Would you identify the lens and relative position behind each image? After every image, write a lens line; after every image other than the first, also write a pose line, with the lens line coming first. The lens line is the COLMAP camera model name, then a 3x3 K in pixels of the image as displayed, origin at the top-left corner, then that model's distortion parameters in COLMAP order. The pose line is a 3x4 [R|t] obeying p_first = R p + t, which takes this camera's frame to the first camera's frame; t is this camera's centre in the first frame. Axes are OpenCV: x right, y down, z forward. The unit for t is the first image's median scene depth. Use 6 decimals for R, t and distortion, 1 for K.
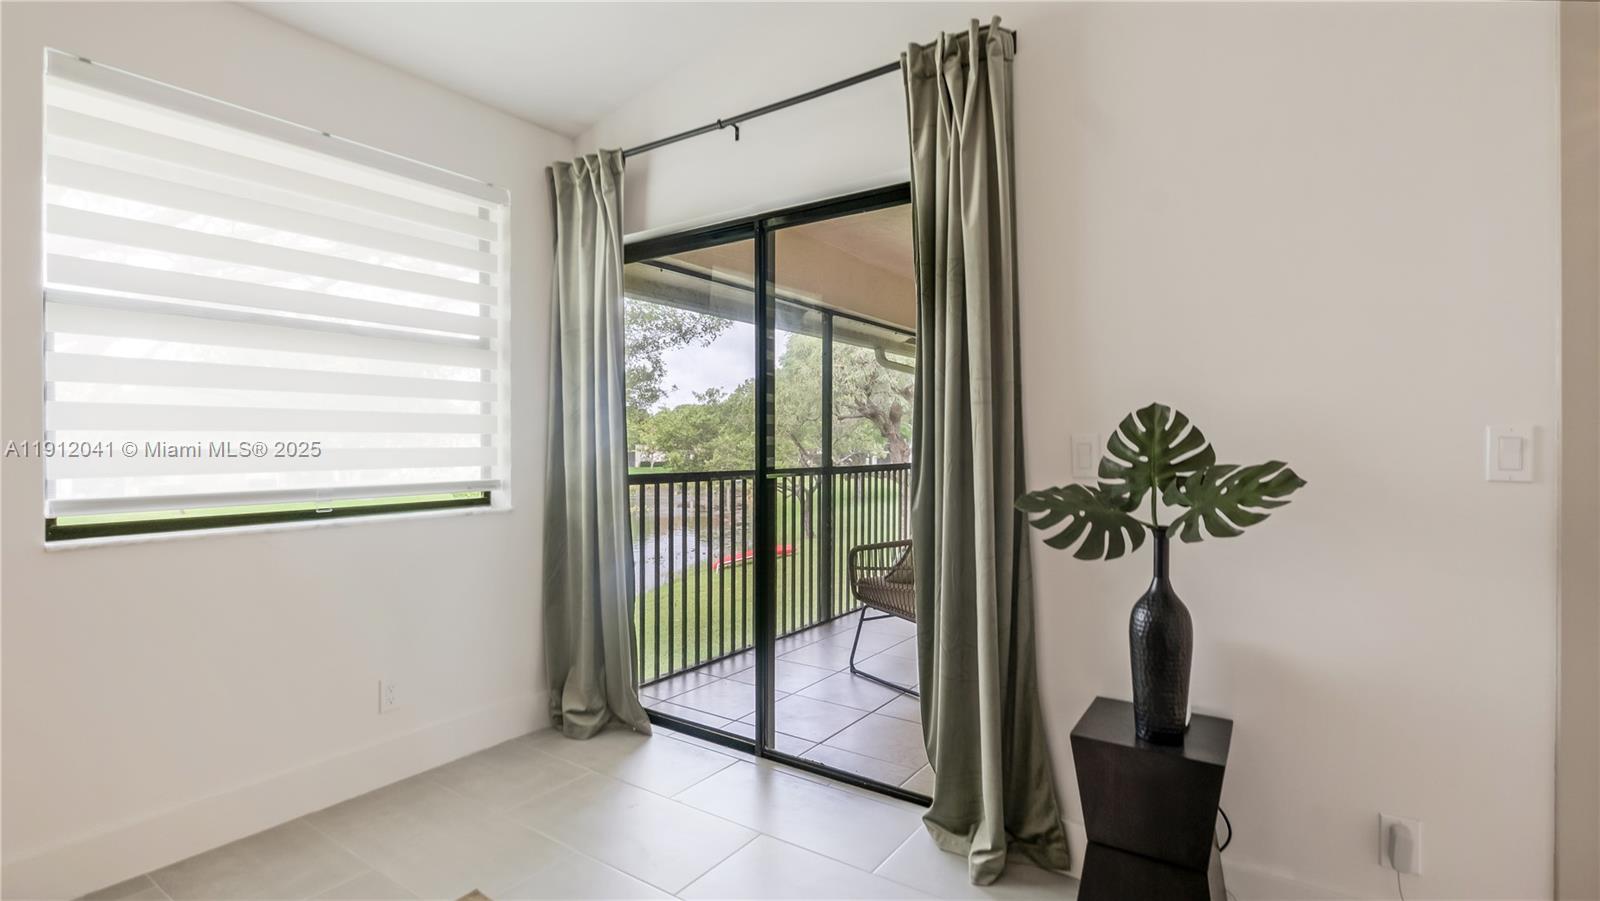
lens RADIAL K [[745.4, 0, 794.8], [0, 745.4, 438.1], [0, 0, 1]] dist [-0.002588, 0.000114]
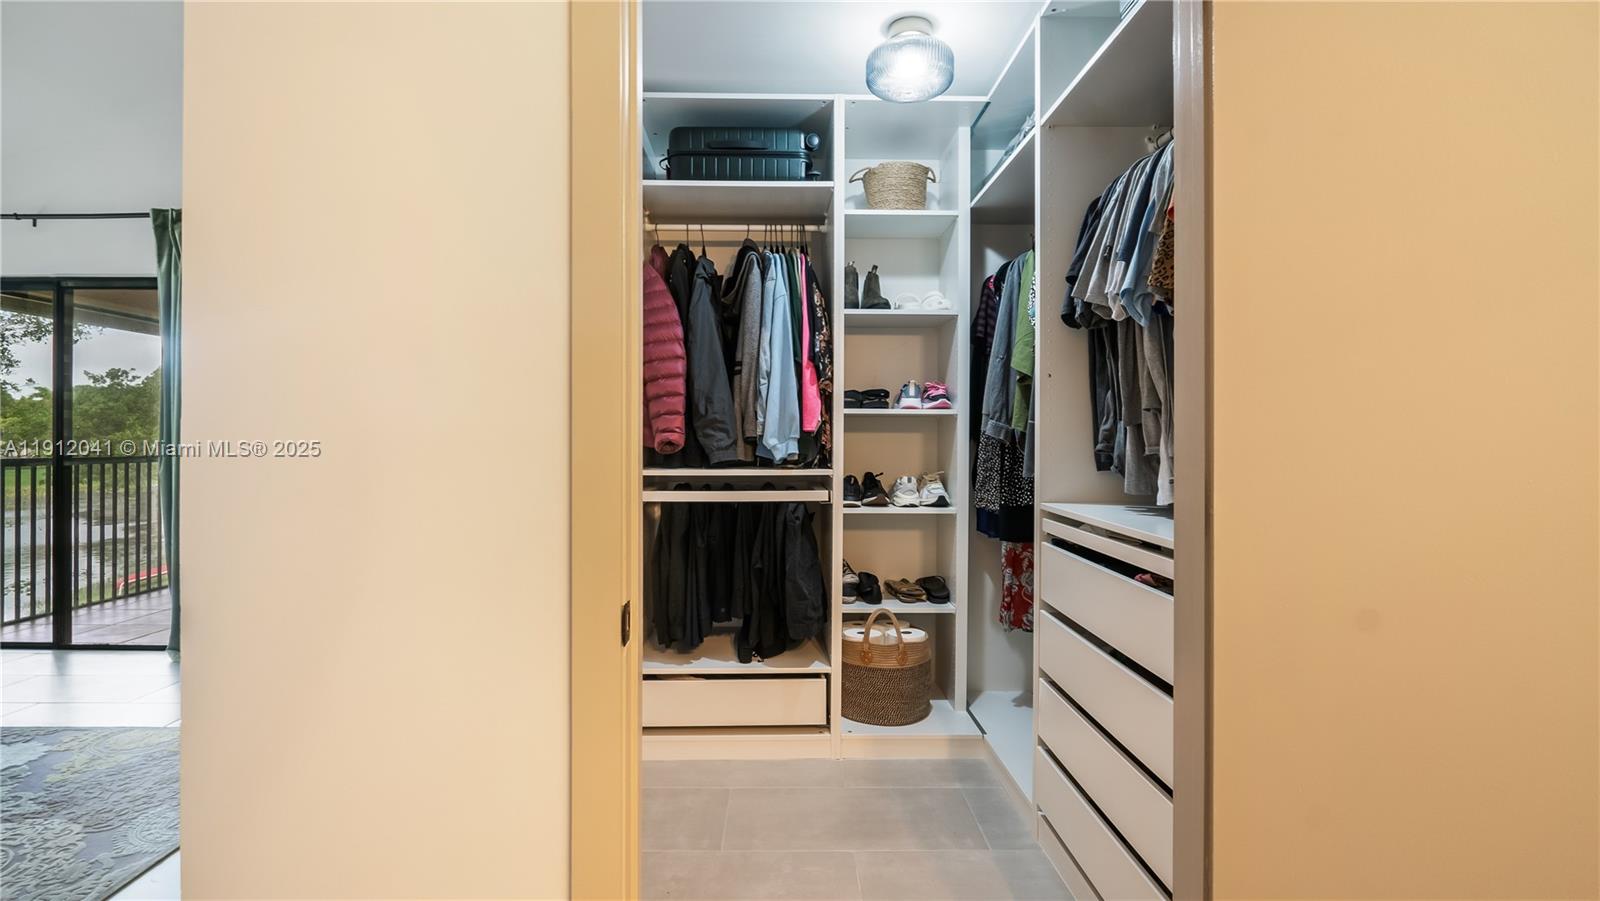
lens RADIAL K [[740.3, 0, 803.8], [0, 740.3, 473.7], [0, 0, 1]] dist [-0.000715, -0.018836]
pose [[0.806736, -0.008044, 0.590858, 0.277409], [-0.020227, 0.998945, 0.041216, -0.015177], [-0.590566, -0.045202, 0.805722, -0.930831]]
